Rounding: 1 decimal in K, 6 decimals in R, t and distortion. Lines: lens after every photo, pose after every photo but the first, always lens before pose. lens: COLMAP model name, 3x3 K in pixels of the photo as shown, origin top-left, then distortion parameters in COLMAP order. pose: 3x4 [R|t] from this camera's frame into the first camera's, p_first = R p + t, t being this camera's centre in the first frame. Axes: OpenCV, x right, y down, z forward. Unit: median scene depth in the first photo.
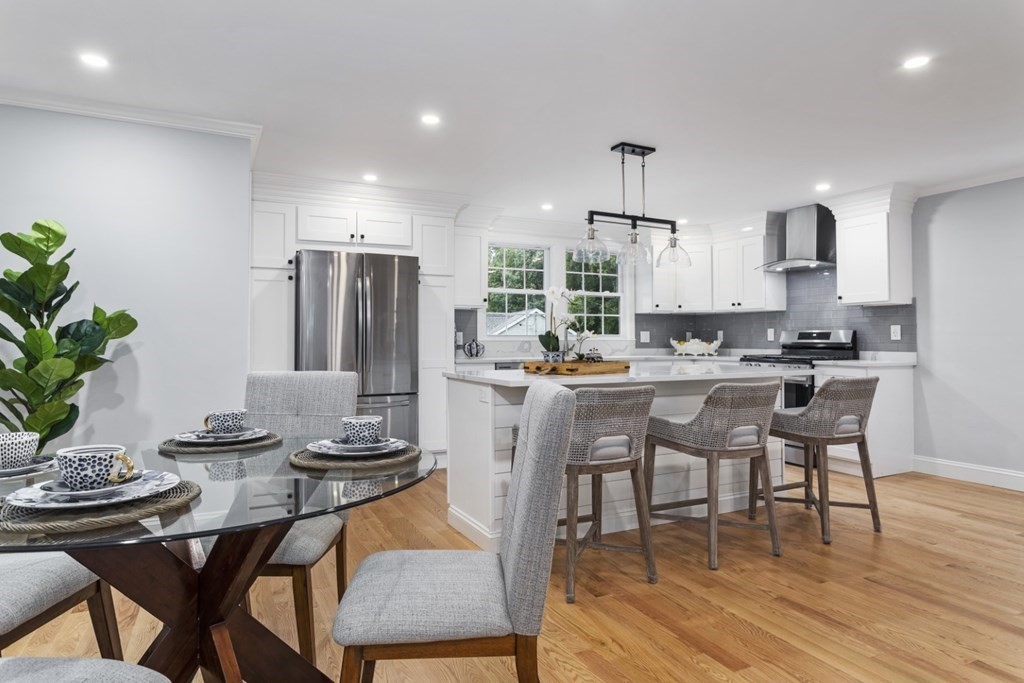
lens RADIAL K [[599.1, 0, 521.3], [0, 599.1, 338.4], [0, 0, 1]] dist [-0.001943, -0.000186]
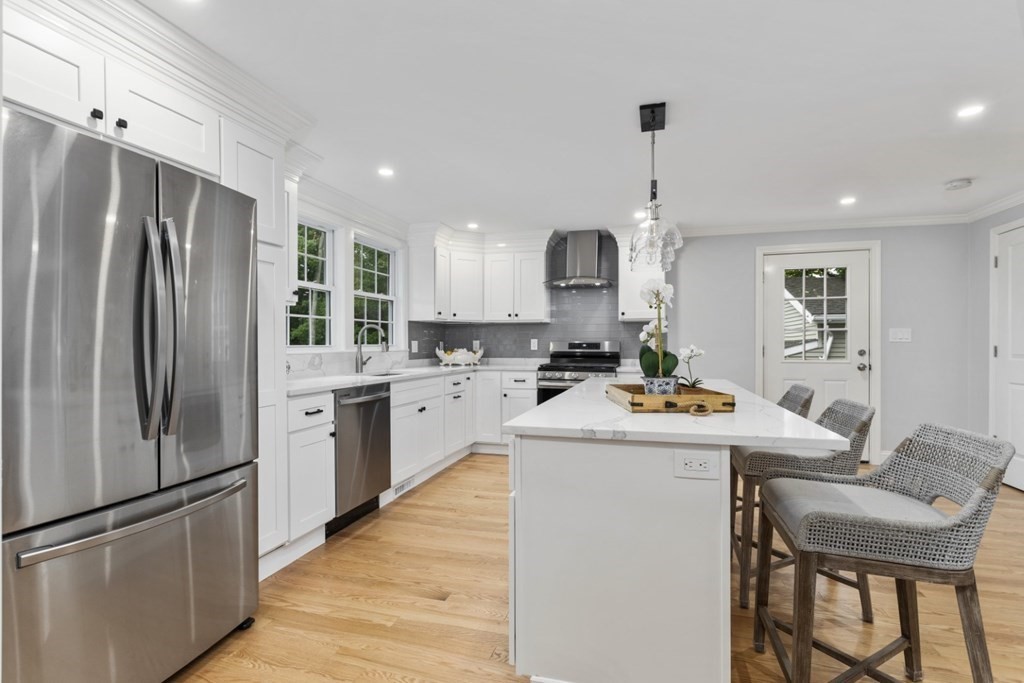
lens RADIAL K [[488.1, 0, 513.2], [0, 488.1, 347.0], [0, 0, 1]] dist [0.005006, 0.000385]
pose [[0.677953, -0.006495, 0.735077, -0.259723], [0.000598, 0.999966, 0.008284, -0.008982], [-0.735105, -0.005177, 0.677933, 0.427993]]
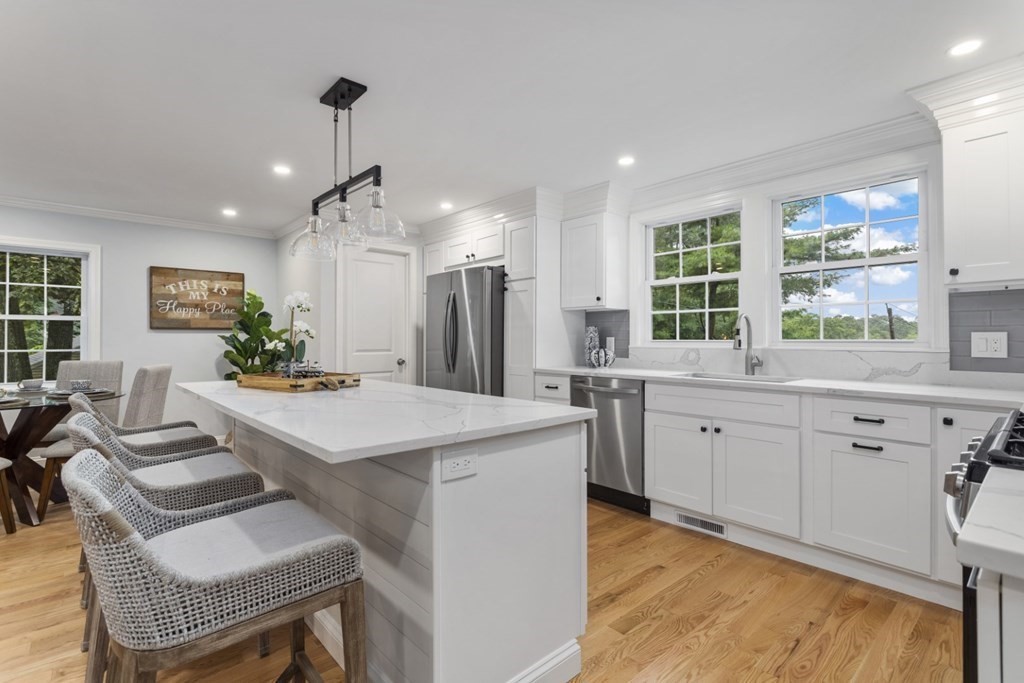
lens RADIAL K [[488.1, 0, 513.8], [0, 488.1, 333.9], [0, 0, 1]] dist [0.005006, 0.000385]
pose [[0.262731, -0.007553, -0.964840, 0.500506], [0.005416, 0.999965, -0.006353, -0.011033], [0.964854, -0.003556, 0.262762, 0.641220]]
